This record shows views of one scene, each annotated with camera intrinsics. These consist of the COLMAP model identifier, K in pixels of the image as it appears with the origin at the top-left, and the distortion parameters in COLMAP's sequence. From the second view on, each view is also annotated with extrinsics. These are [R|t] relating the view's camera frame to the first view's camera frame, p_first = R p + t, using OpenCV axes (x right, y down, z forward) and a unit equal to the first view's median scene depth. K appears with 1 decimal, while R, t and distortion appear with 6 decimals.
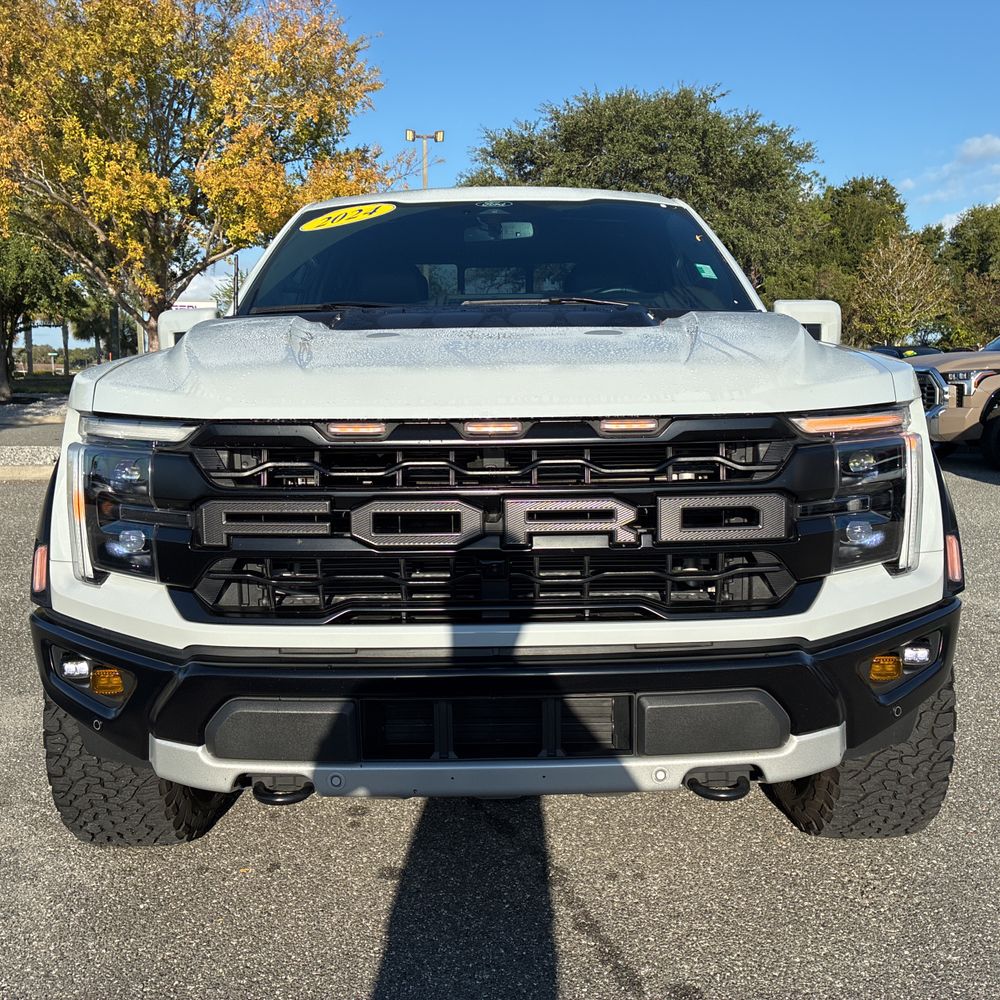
lens RADIAL K [[1012.9, 0, 500.5], [0, 1012.9, 496.2], [0, 0, 1]] dist [0.028157, 0.000000]
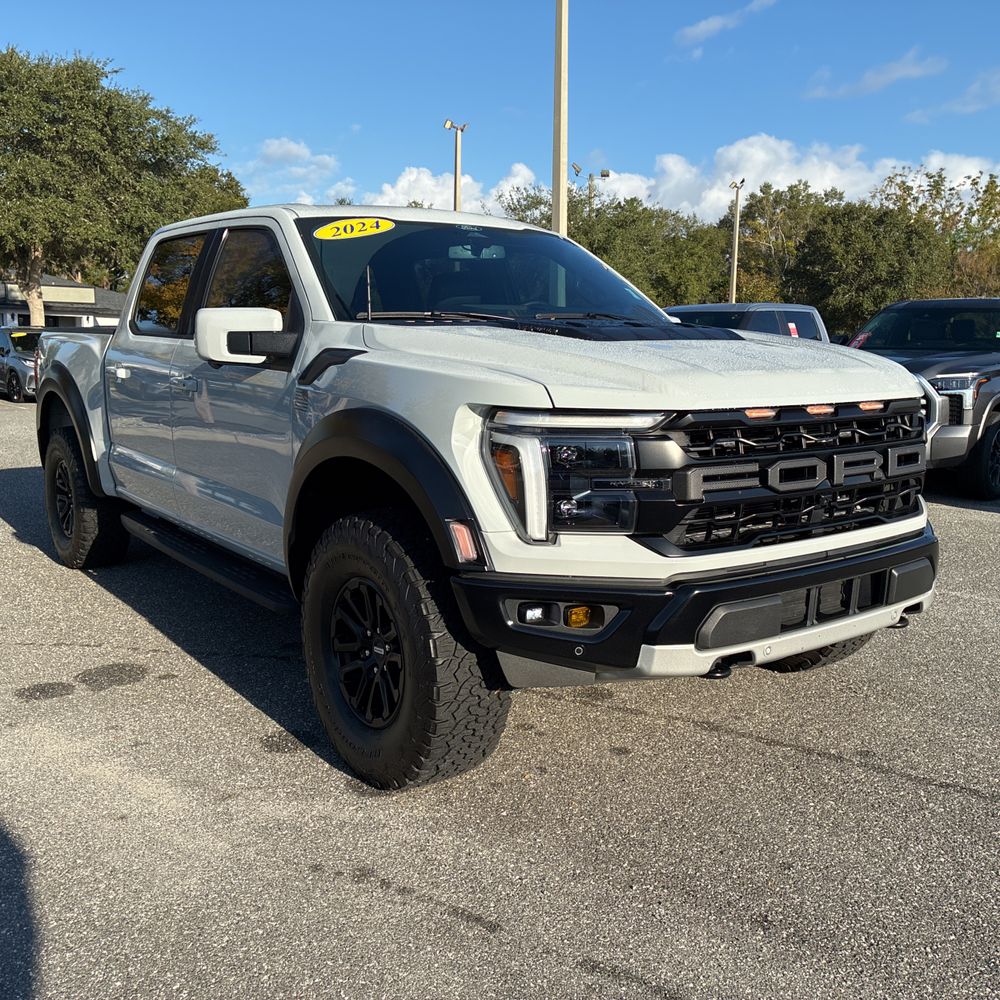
lens RADIAL K [[1012.9, 0, 505.6], [0, 1012.9, 502.6], [0, 0, 1]] dist [0.028157, 0.000000]
pose [[0.814649, -0.078859, 0.574568, -1.169633], [0.068018, 0.996867, 0.040379, -0.019627], [-0.575952, 0.006186, 0.817460, 0.006283]]
